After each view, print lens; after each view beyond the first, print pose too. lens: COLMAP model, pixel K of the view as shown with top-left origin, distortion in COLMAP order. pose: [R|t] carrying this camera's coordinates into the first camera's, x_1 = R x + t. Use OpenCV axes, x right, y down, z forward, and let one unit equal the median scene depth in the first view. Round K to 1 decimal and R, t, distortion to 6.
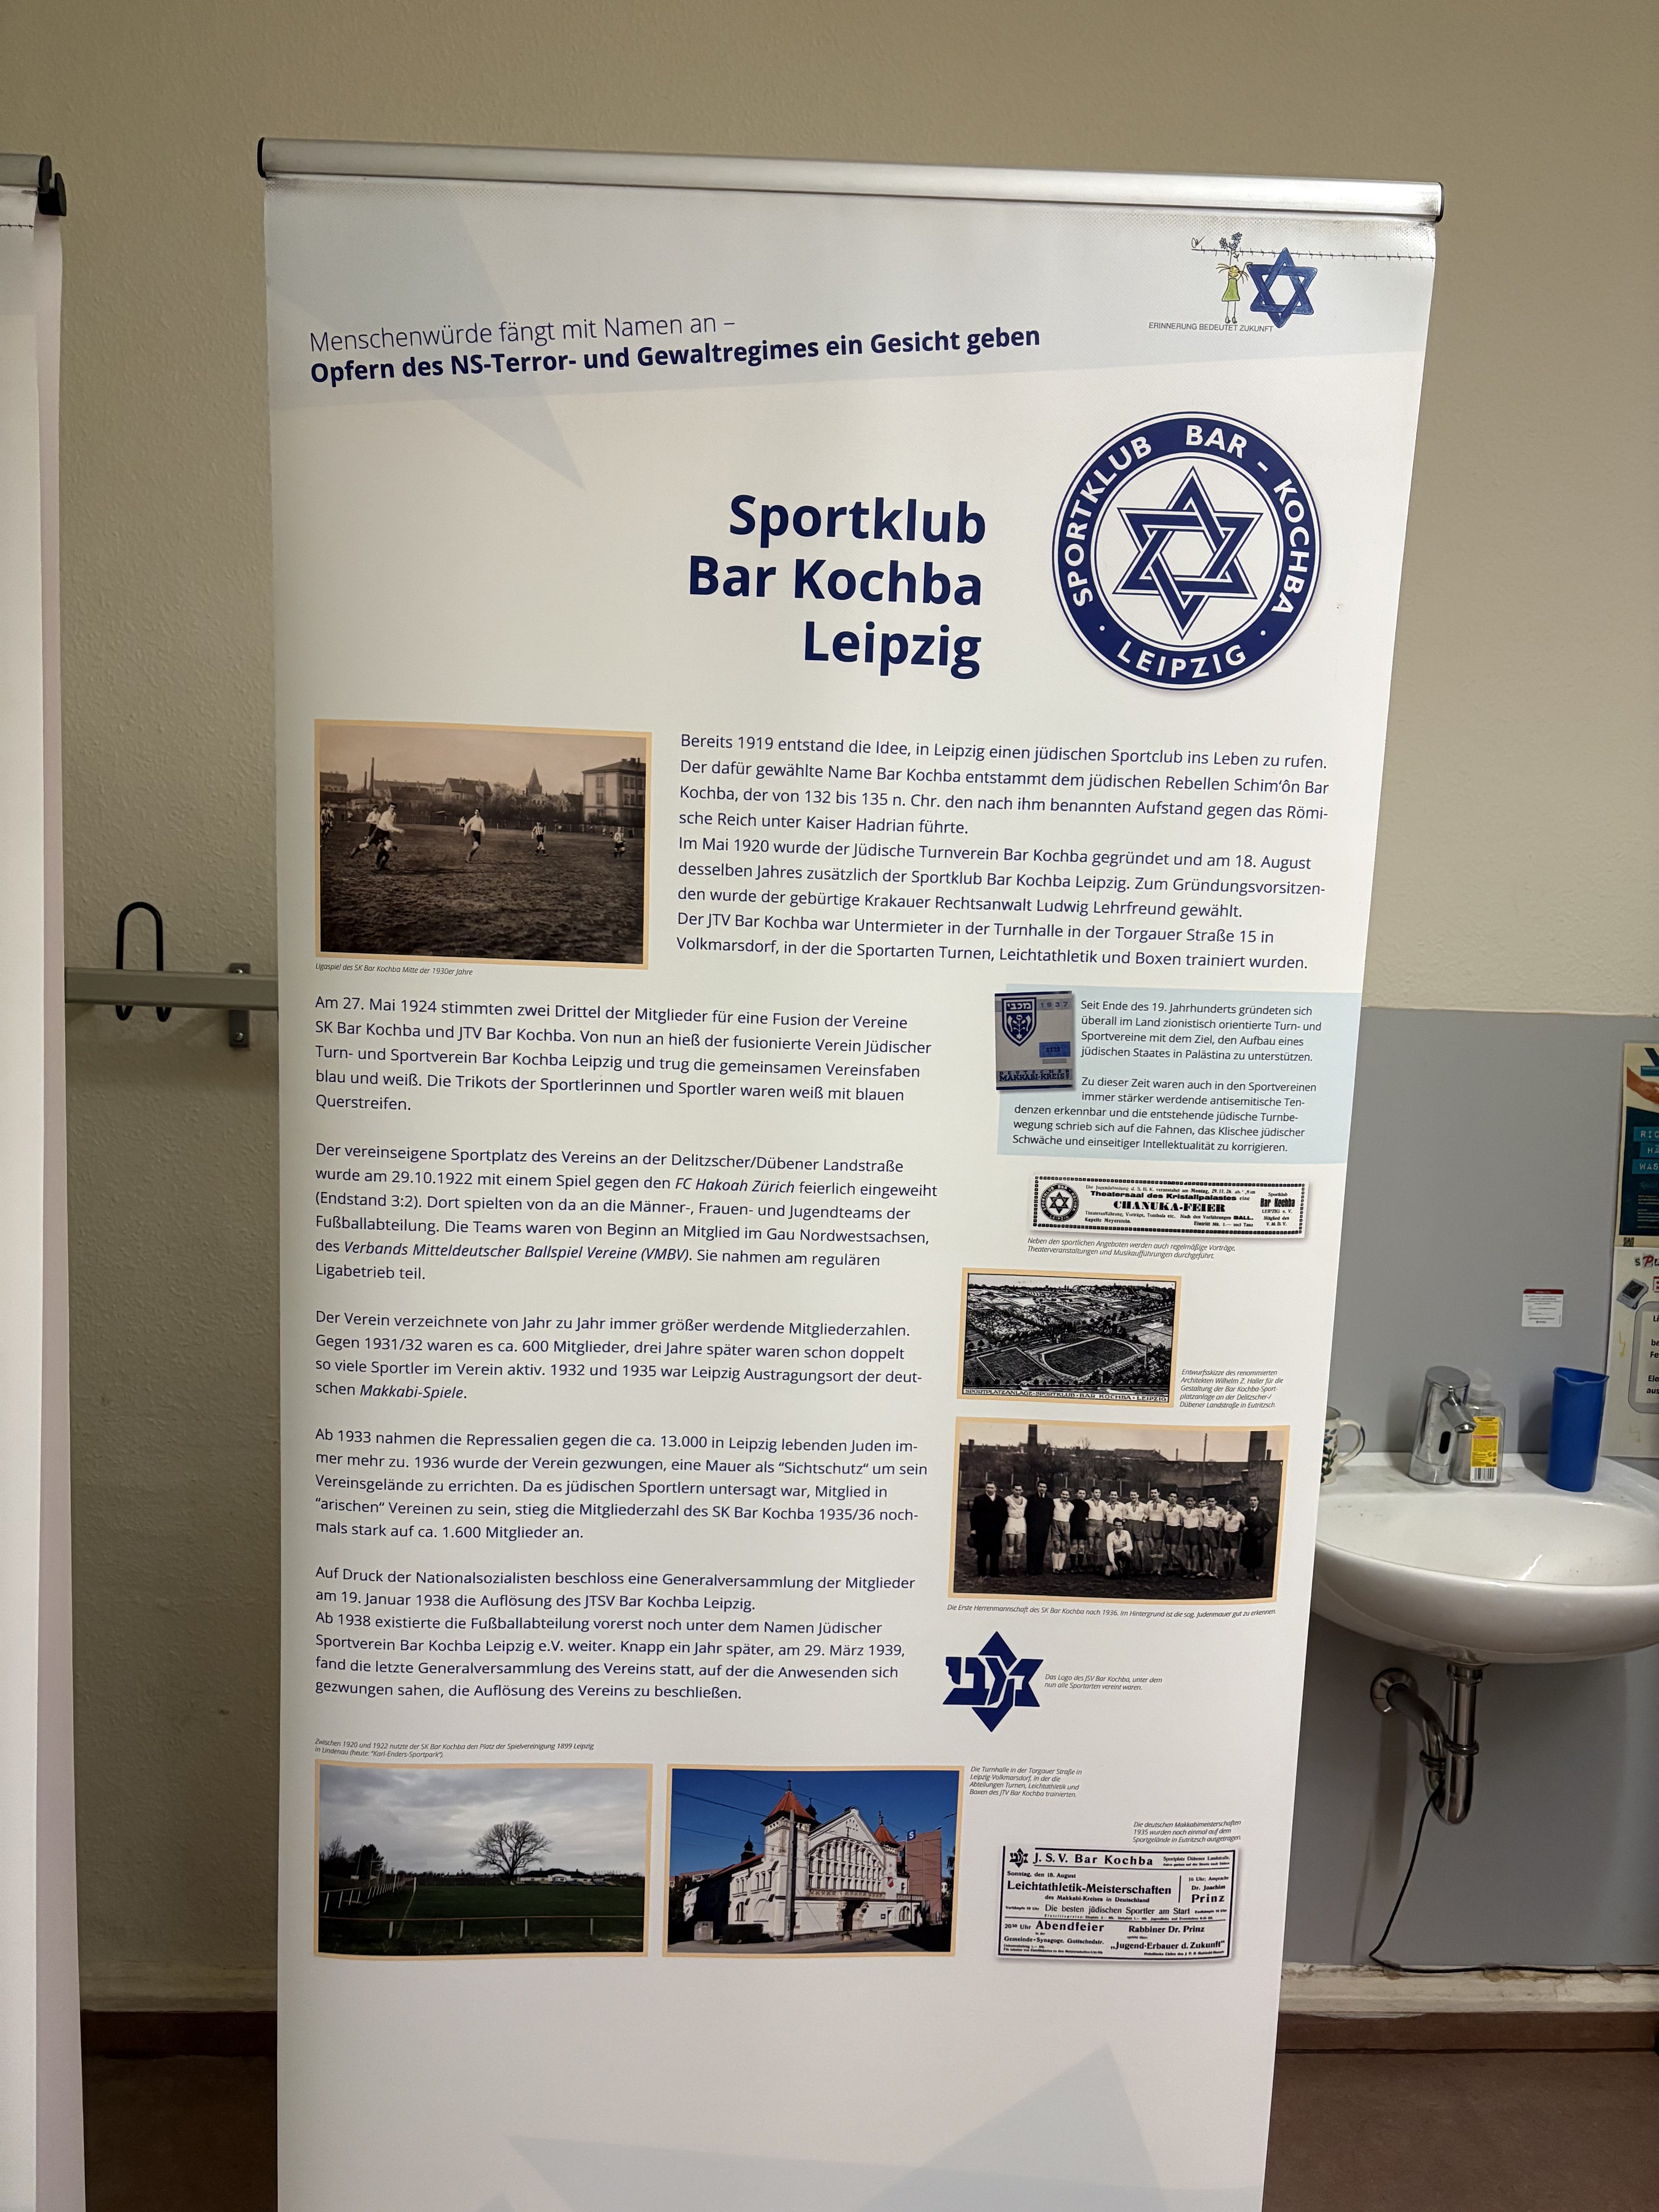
lens RADIAL K [[1677.0, 0, 853.9], [0, 1677.0, 1132.1], [0, 0, 1]] dist [0.014765, 0.003221]
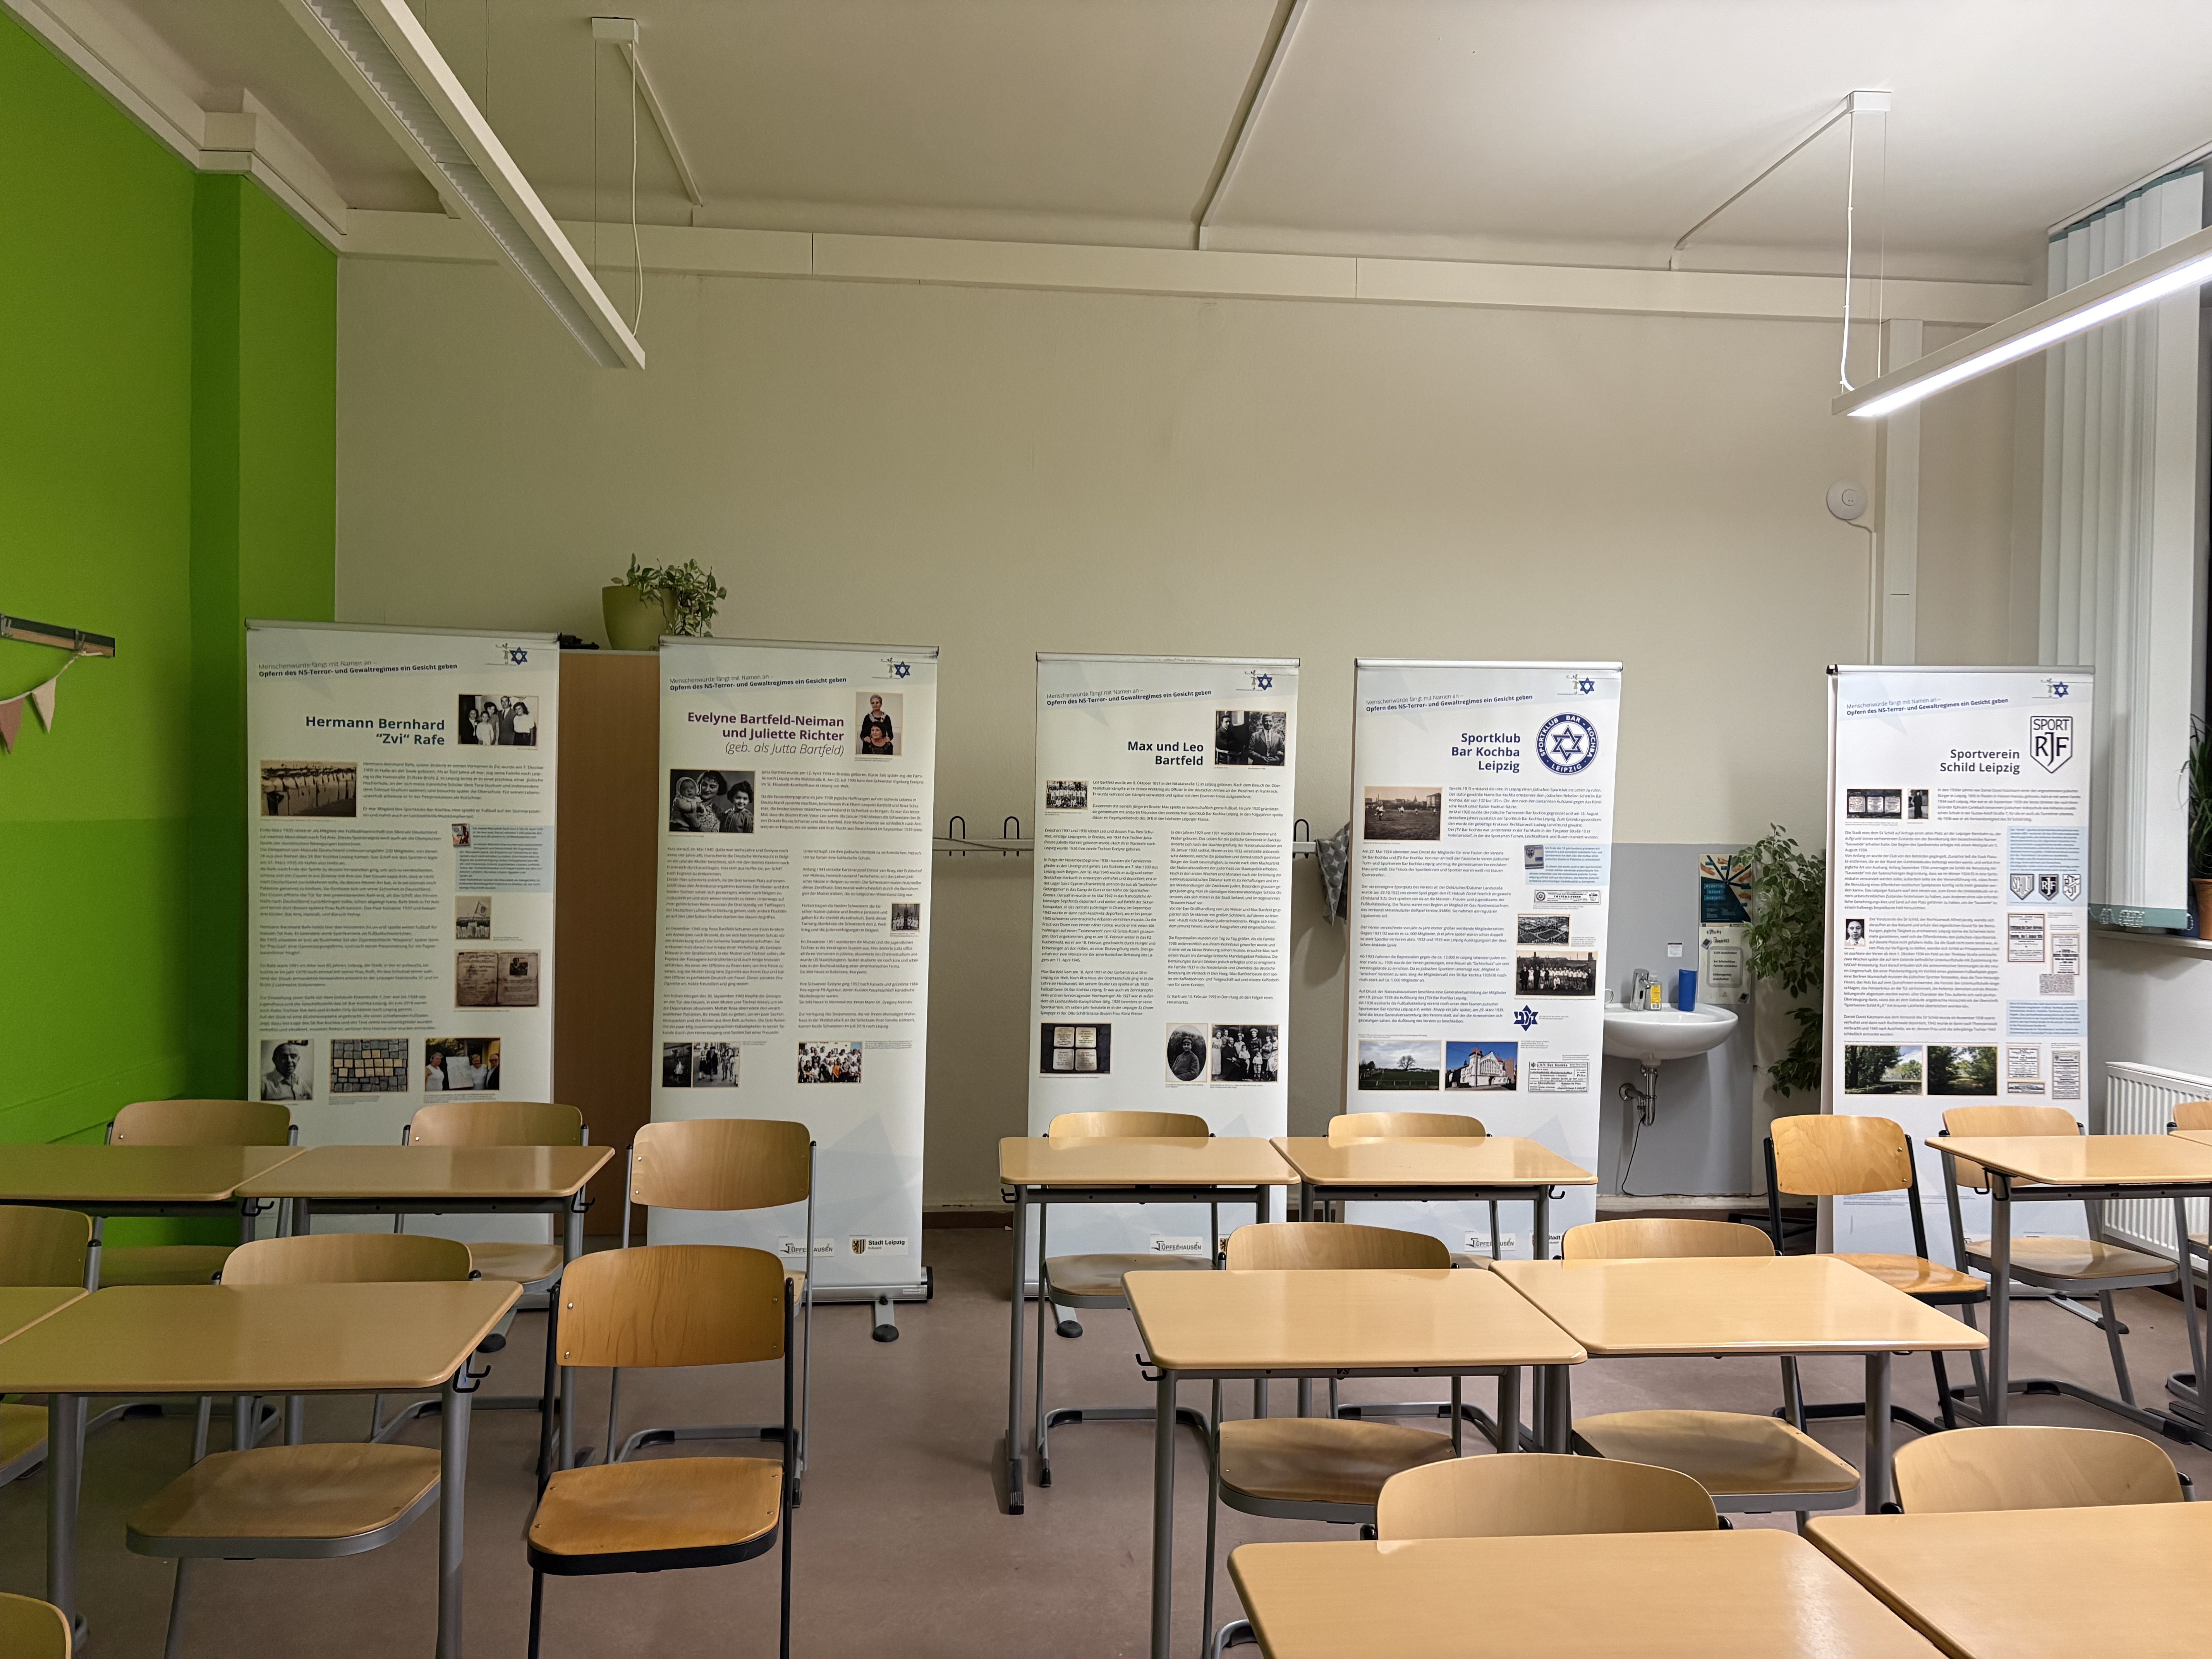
lens RADIAL K [[1677.0, 0, 1065.7], [0, 1677.0, 837.0], [0, 0, 1]] dist [0.014765, 0.003221]
pose [[0.999775, -0.021045, 0.002658, -1.033689], [0.021179, 0.997303, -0.070270, 0.159195], [-0.001172, 0.070311, 0.997524, -3.069768]]
